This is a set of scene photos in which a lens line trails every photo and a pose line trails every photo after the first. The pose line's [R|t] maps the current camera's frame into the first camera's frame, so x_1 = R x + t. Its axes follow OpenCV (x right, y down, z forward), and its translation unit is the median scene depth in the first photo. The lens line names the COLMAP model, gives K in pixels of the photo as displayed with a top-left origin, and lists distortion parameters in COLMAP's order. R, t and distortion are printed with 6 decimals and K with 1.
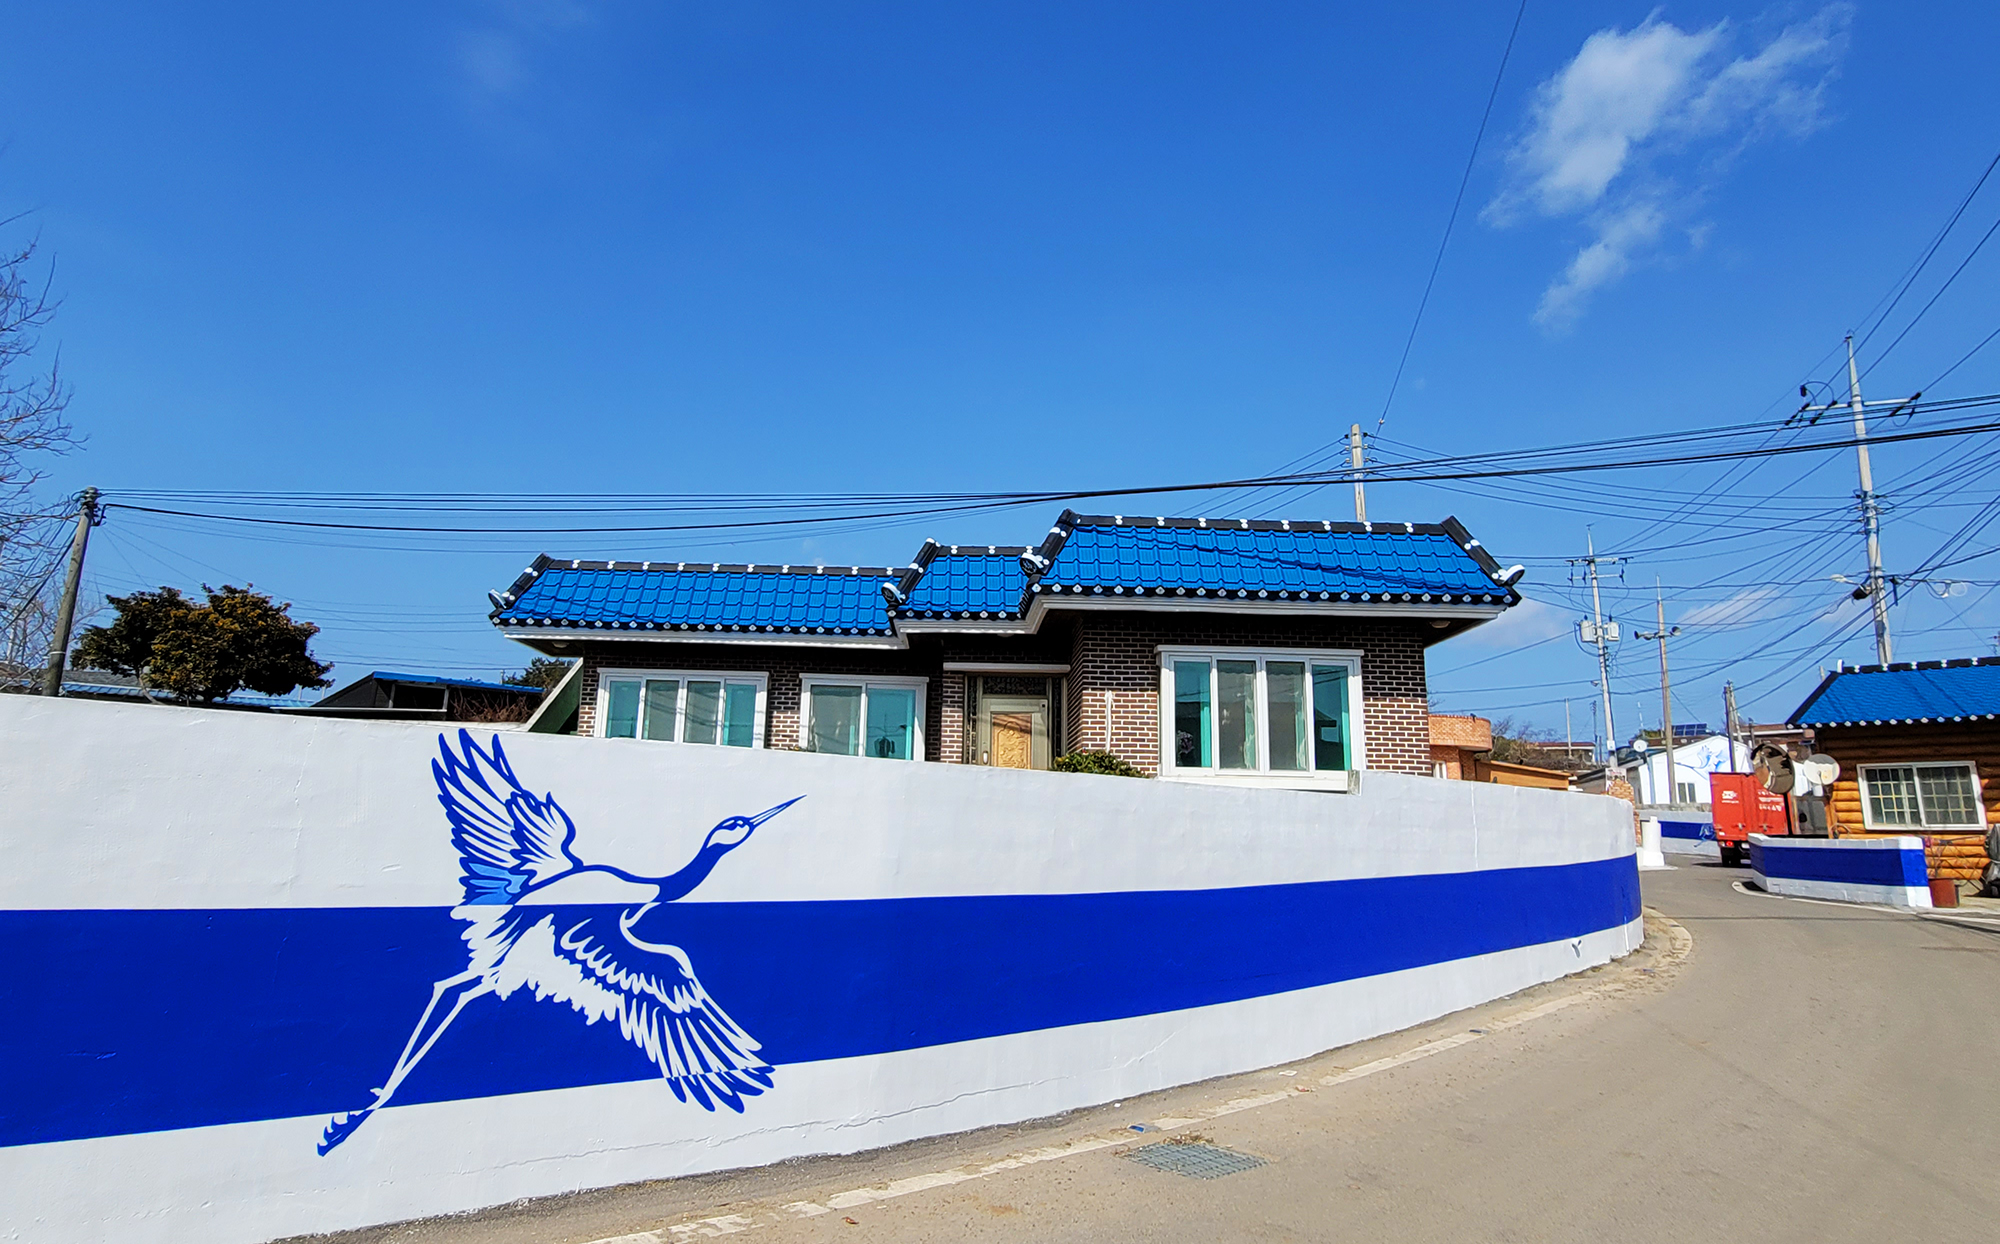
lens RADIAL K [[1191.2, 0, 1001.9], [0, 1191.2, 556.6], [0, 0, 1]] dist [-0.010116, -0.001979]
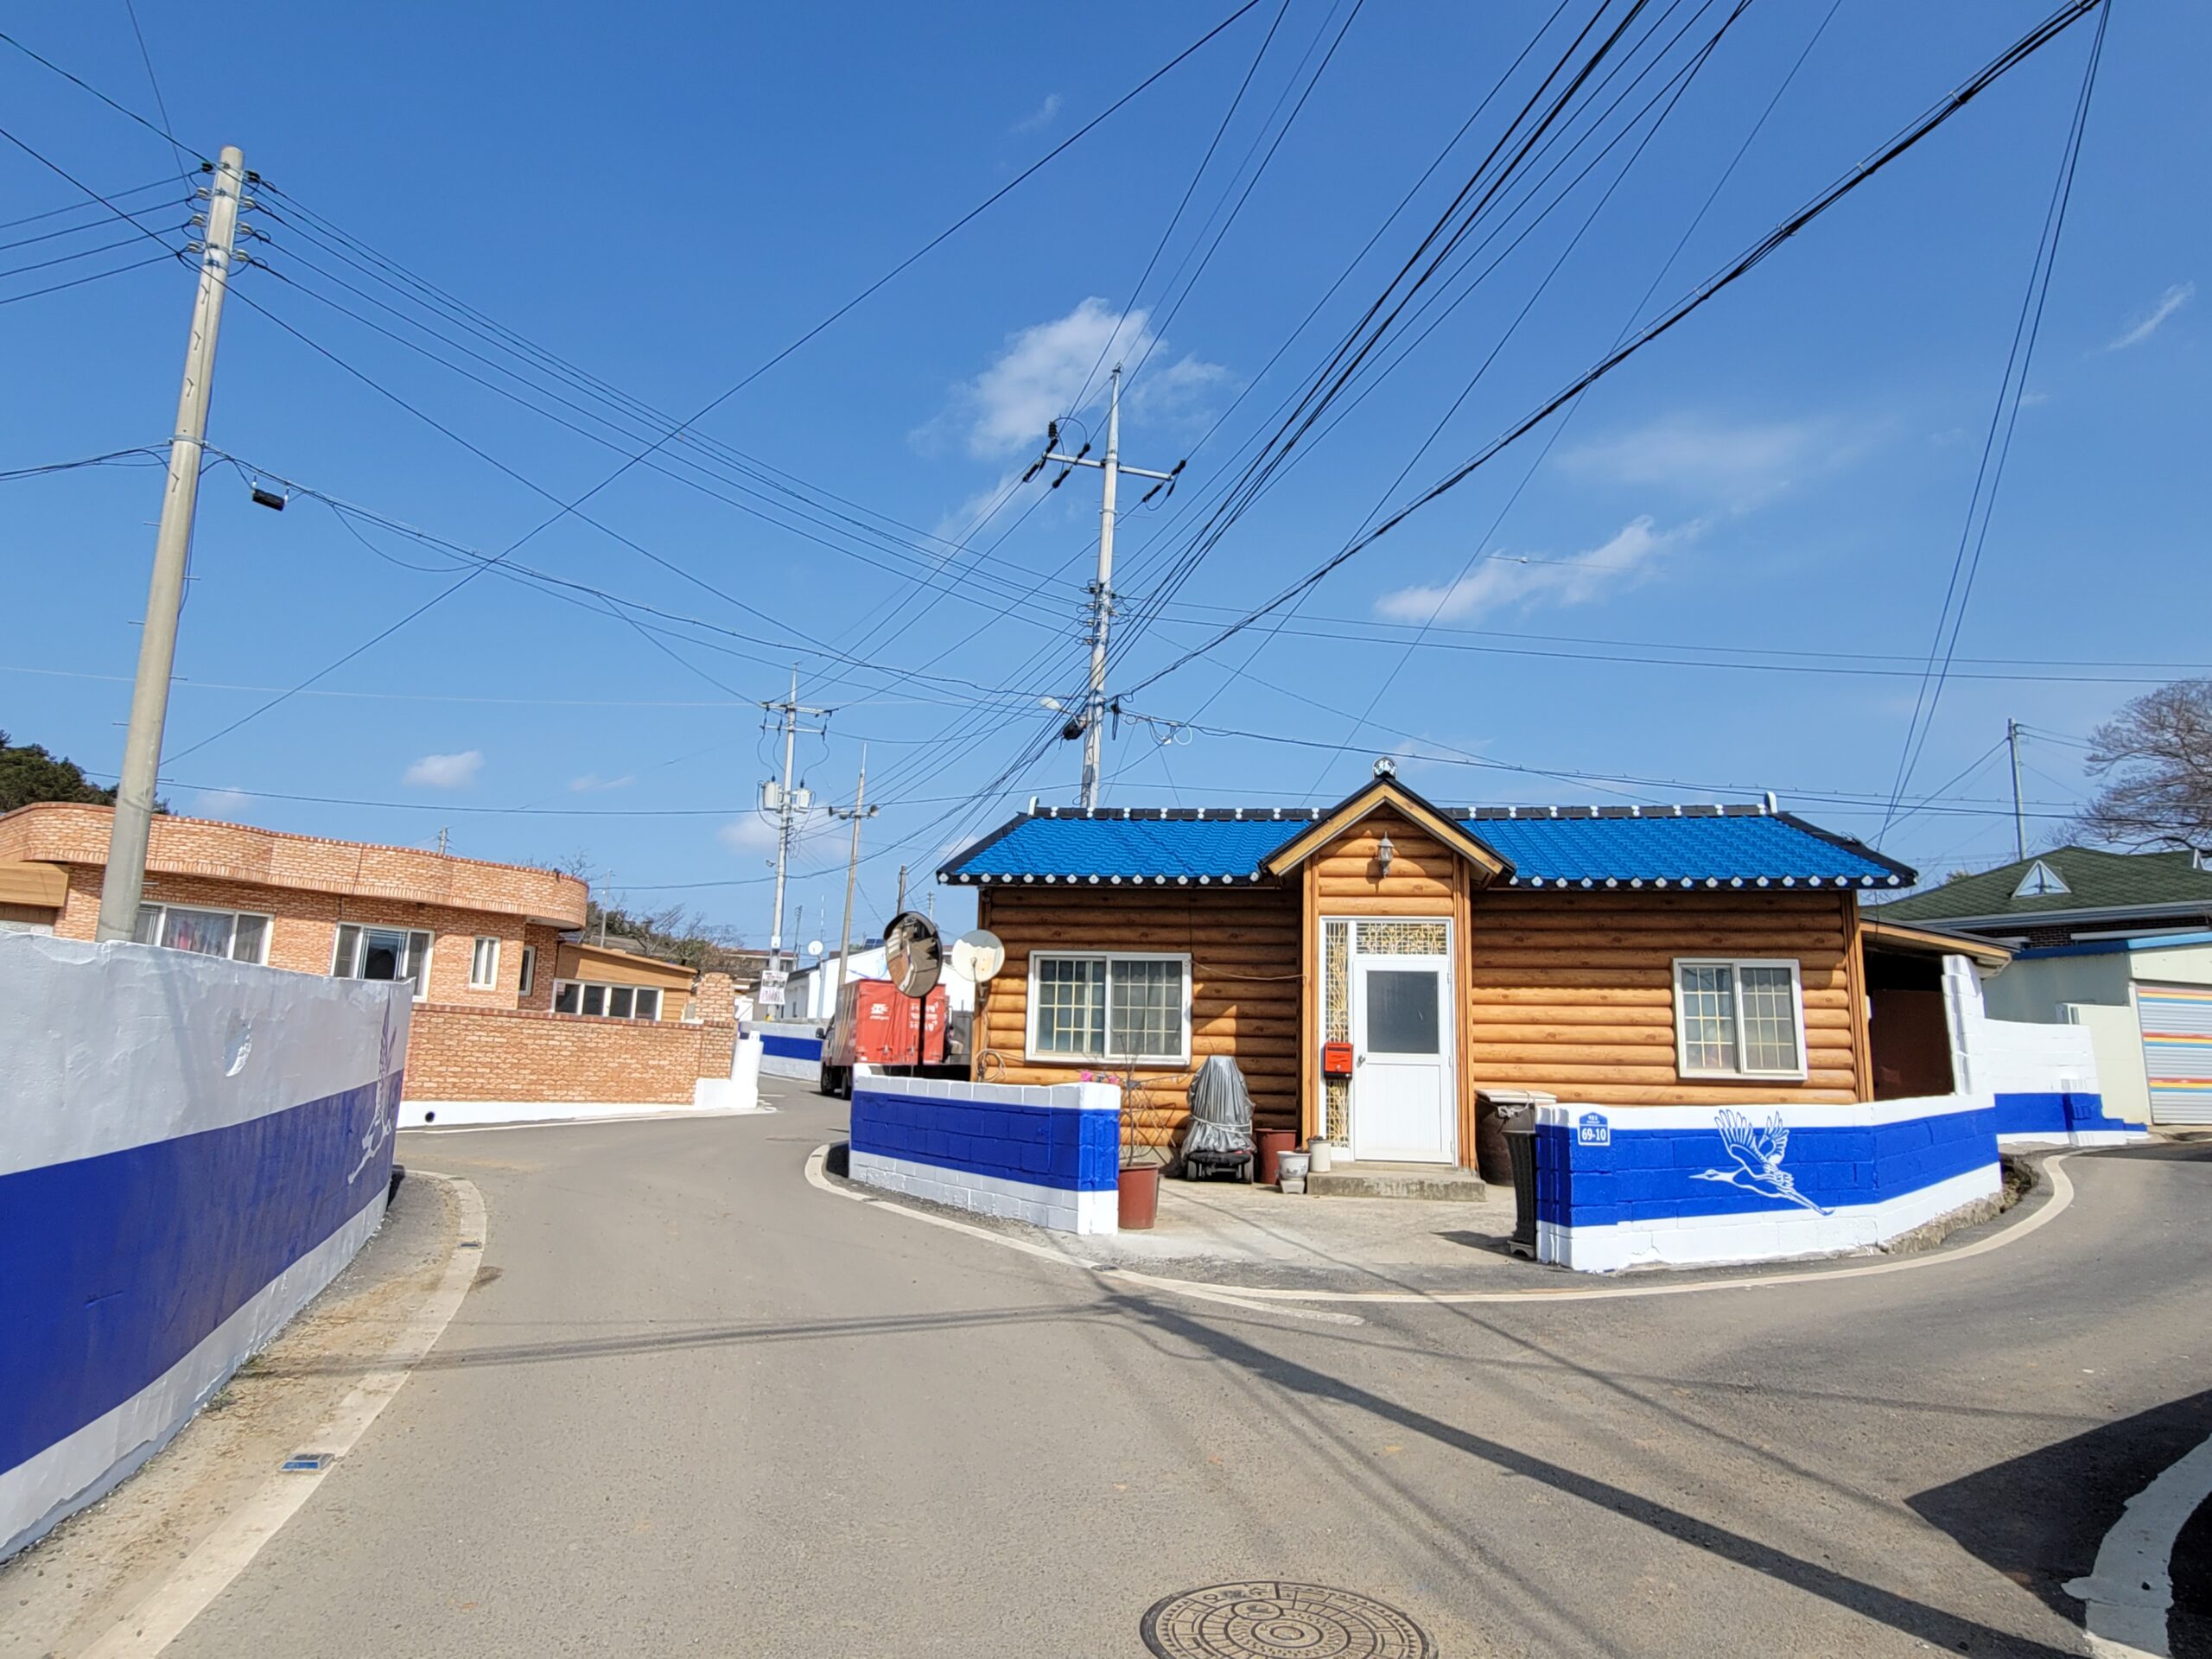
lens RADIAL K [[1320.7, 0, 1107.1], [0, 1320.7, 836.0], [0, 0, 1]] dist [-0.002920, -0.002124]
pose [[0.778953, 0.116459, 0.616173, 0.353945], [-0.159373, 0.987106, 0.014910, 0.107457], [-0.606492, -0.109815, 0.787469, 0.484631]]
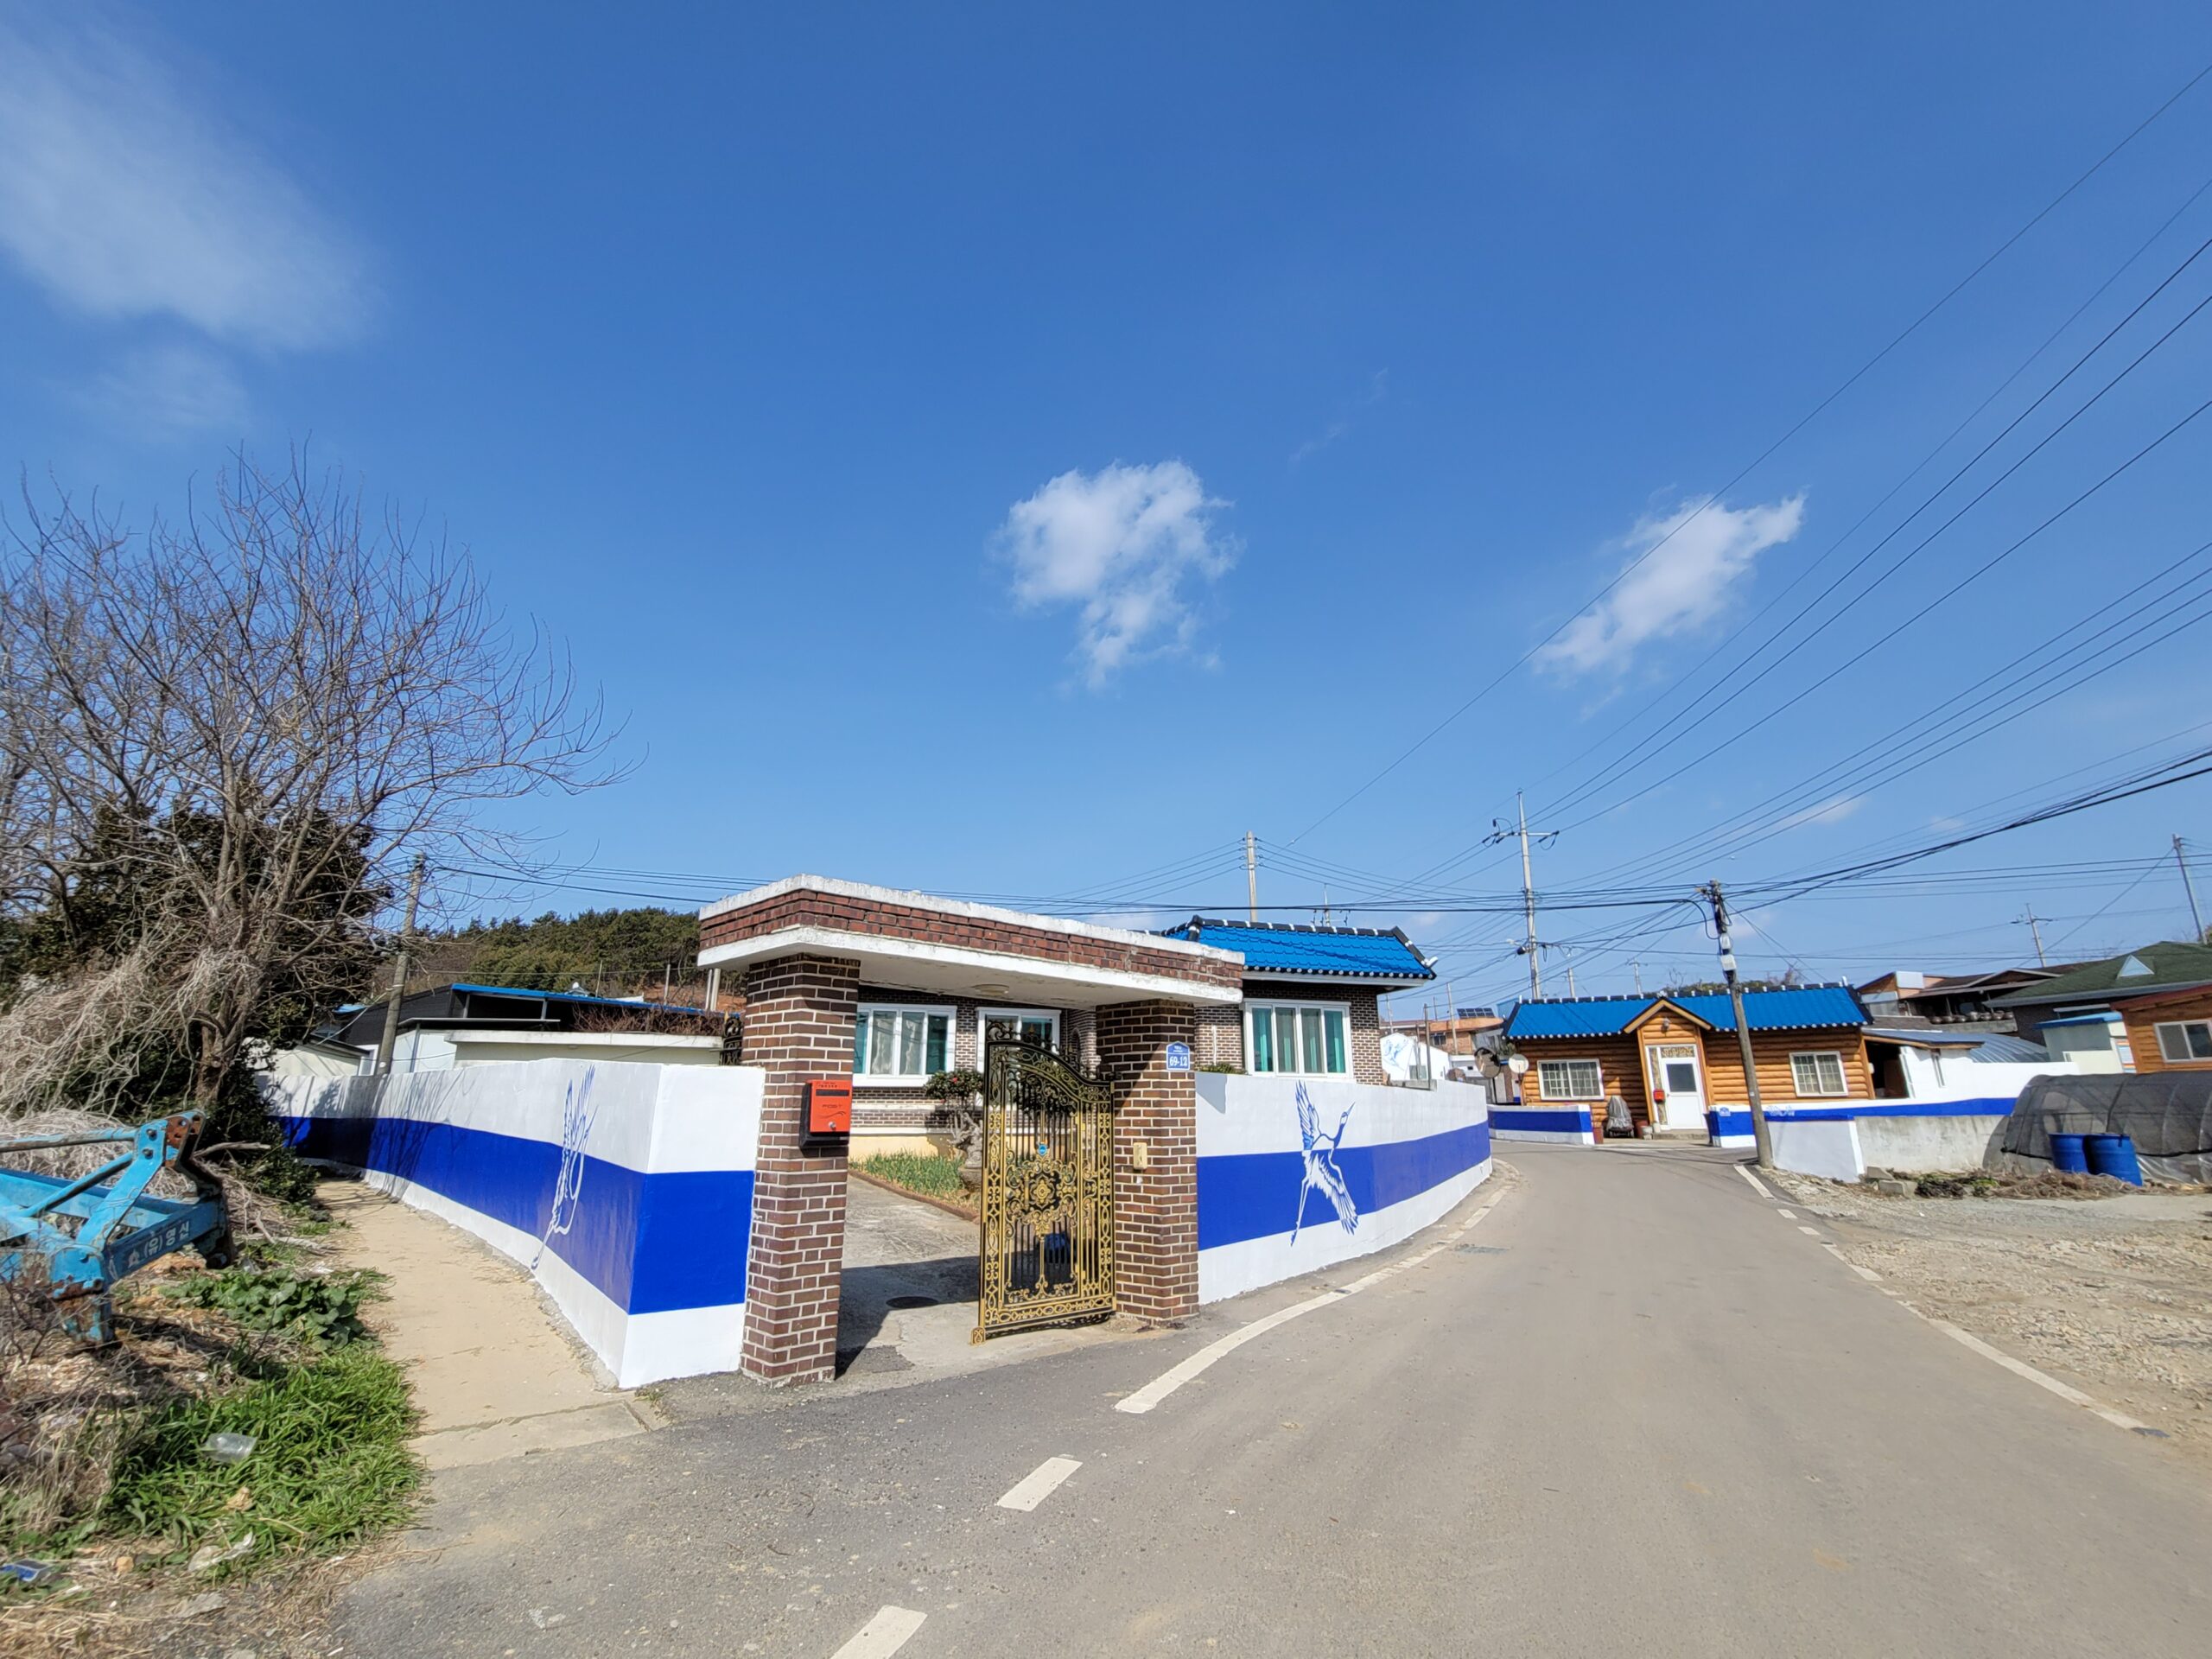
lens RADIAL K [[1011.1, 0, 1119.4], [0, 1011.1, 829.6], [0, 0, 1]] dist [0.000379, 0.000701]
pose [[0.948563, 0.062680, 0.310321, -0.322226], [-0.050208, 0.997584, -0.048022, -0.055864], [-0.312581, 0.029971, 0.949418, -0.198488]]
